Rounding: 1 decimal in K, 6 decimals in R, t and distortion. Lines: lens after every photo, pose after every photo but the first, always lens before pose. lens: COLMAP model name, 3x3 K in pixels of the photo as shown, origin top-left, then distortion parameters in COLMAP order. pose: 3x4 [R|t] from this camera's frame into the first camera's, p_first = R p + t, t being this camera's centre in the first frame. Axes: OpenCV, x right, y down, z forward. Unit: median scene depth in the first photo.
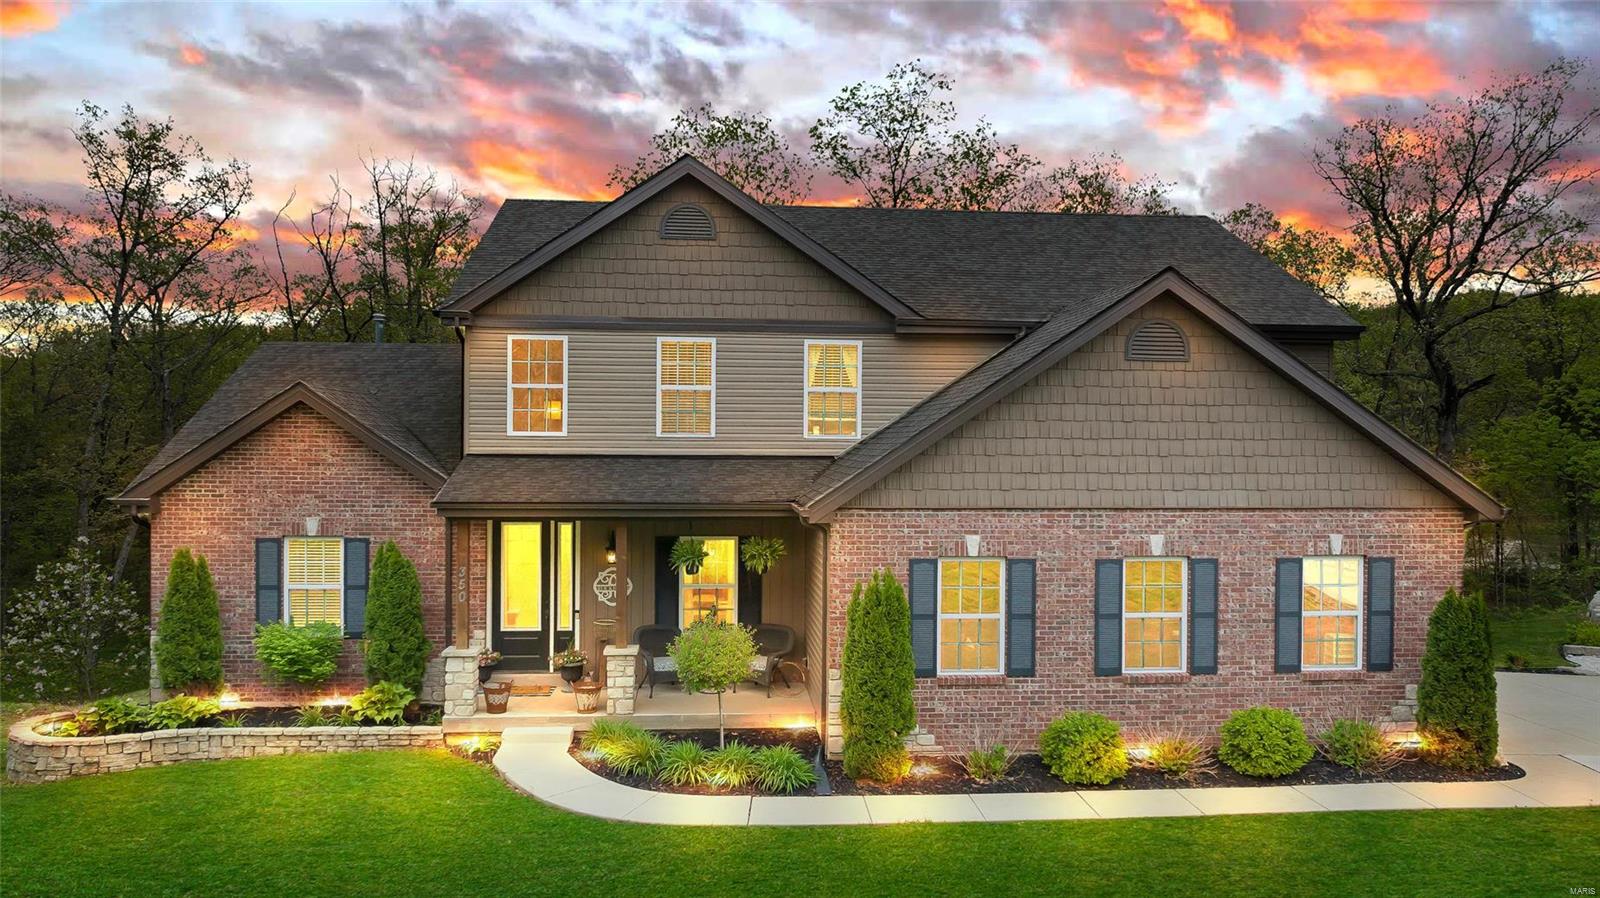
lens RADIAL K [[1131.3, 0, 802.5], [0, 1131.3, 446.8], [0, 0, 1]] dist [-0.016207, 0.004688]
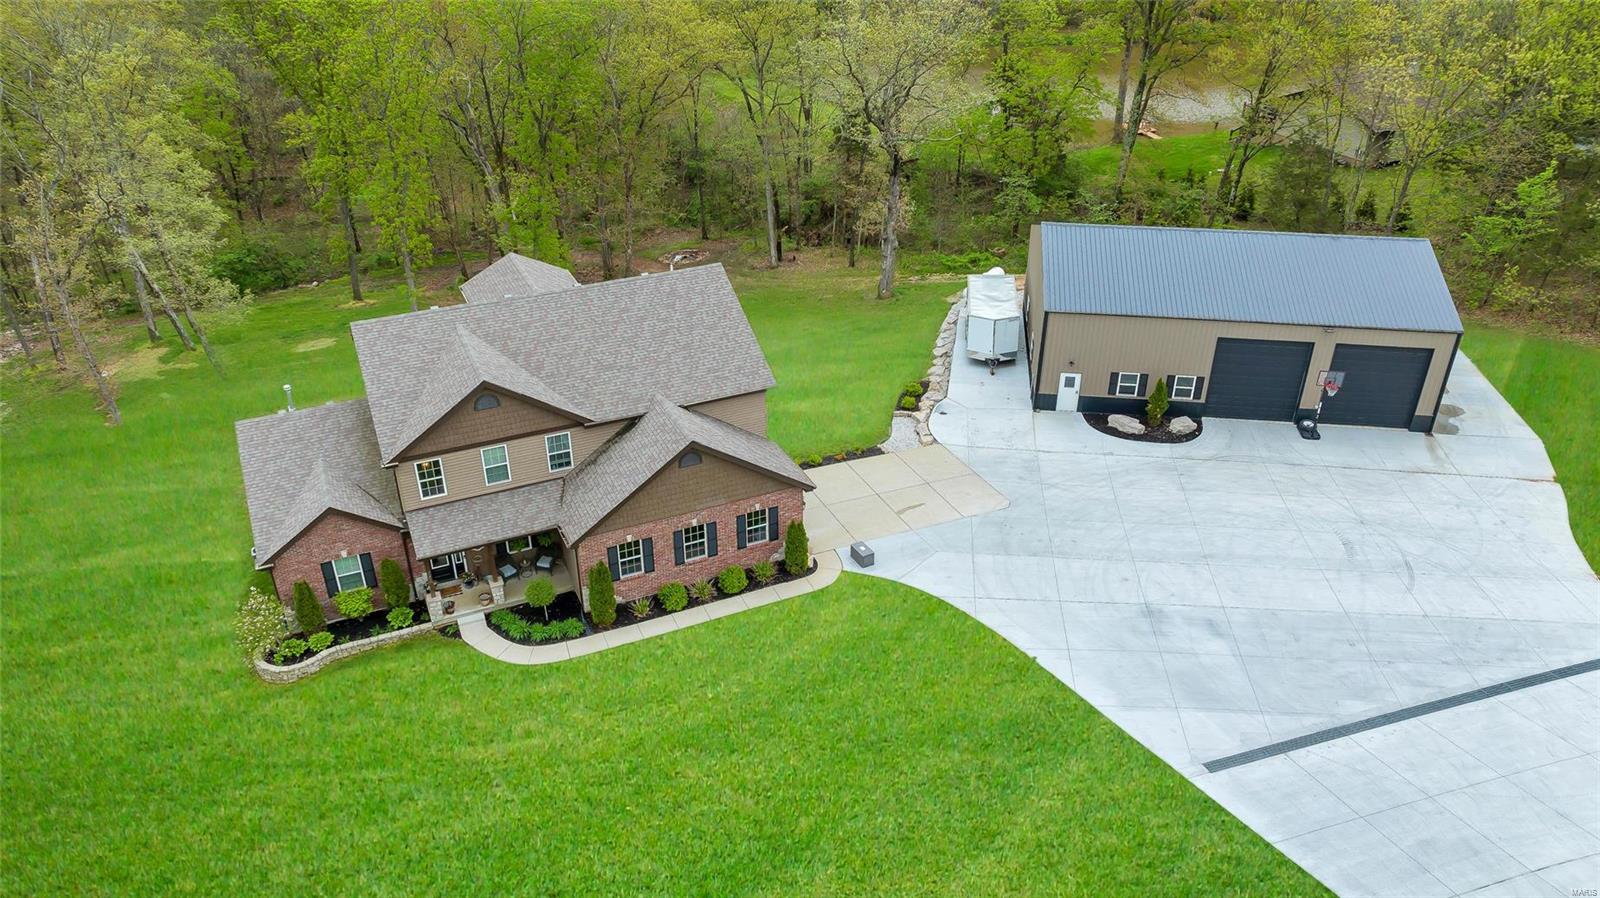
lens RADIAL K [[1131.3, 0, 806.4], [0, 1131.3, 437.9], [0, 0, 1]] dist [-0.016207, 0.004688]
pose [[0.942245, -0.172044, 0.287358, -0.164757], [0.004313, 0.864142, 0.503230, -1.293887], [-0.334896, -0.472927, 0.814975, -1.091059]]
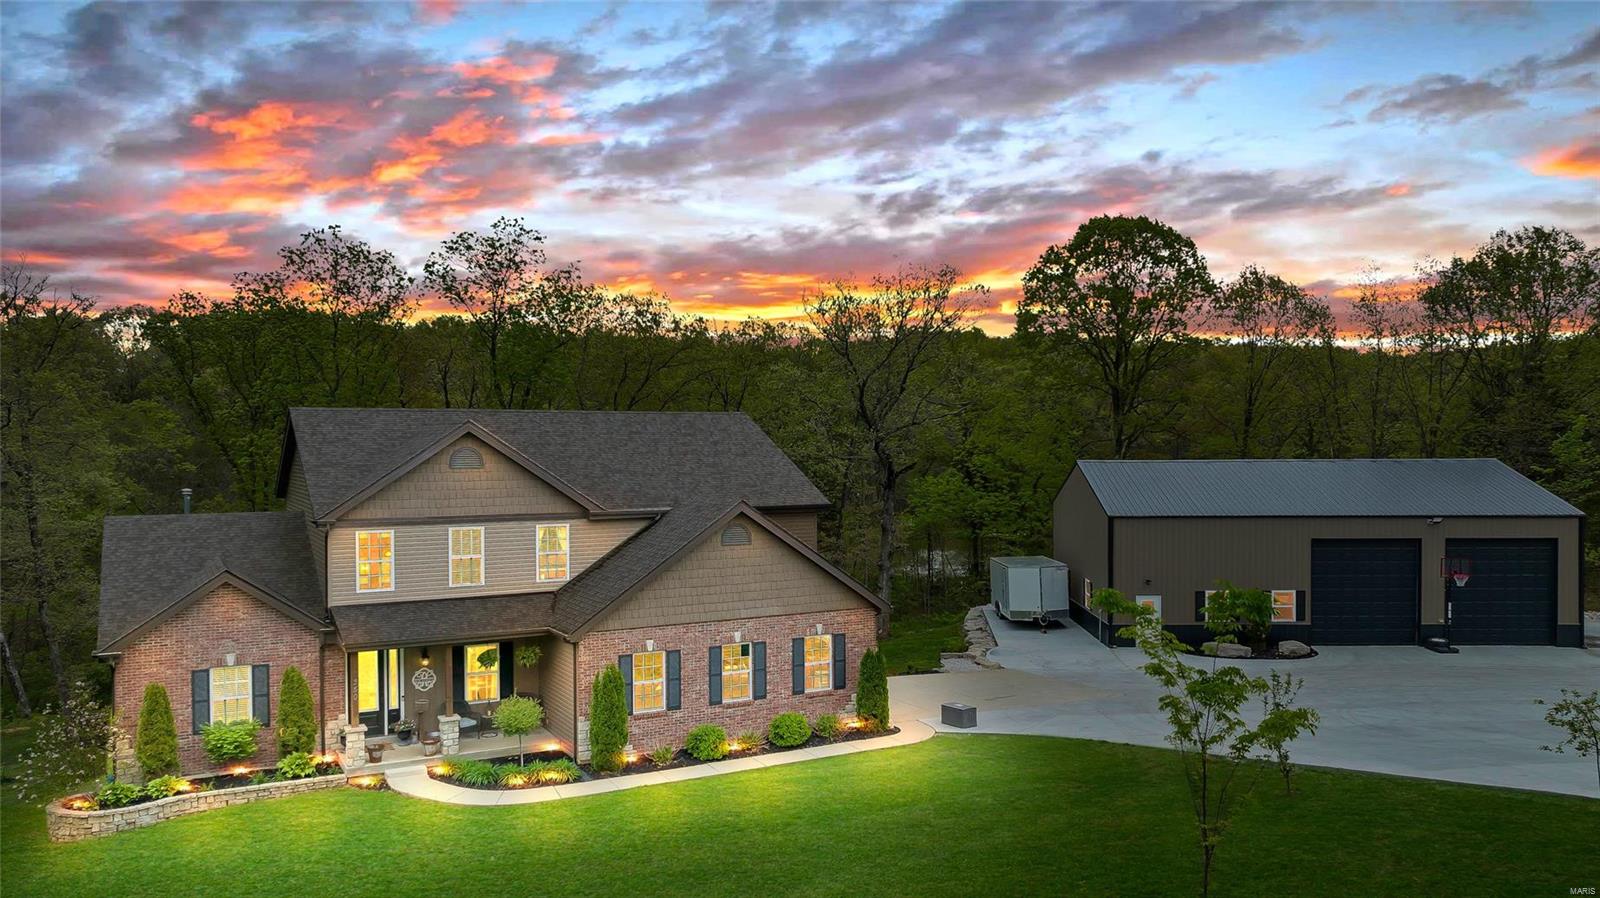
lens RADIAL K [[1131.3, 0, 793.4], [0, 1131.3, 461.7], [0, 0, 1]] dist [-0.016207, 0.004688]
pose [[0.913766, -0.016775, 0.405895, -0.349772], [0.013357, 0.999847, 0.011253, -0.212312], [-0.406022, -0.004861, 0.913850, -0.751406]]
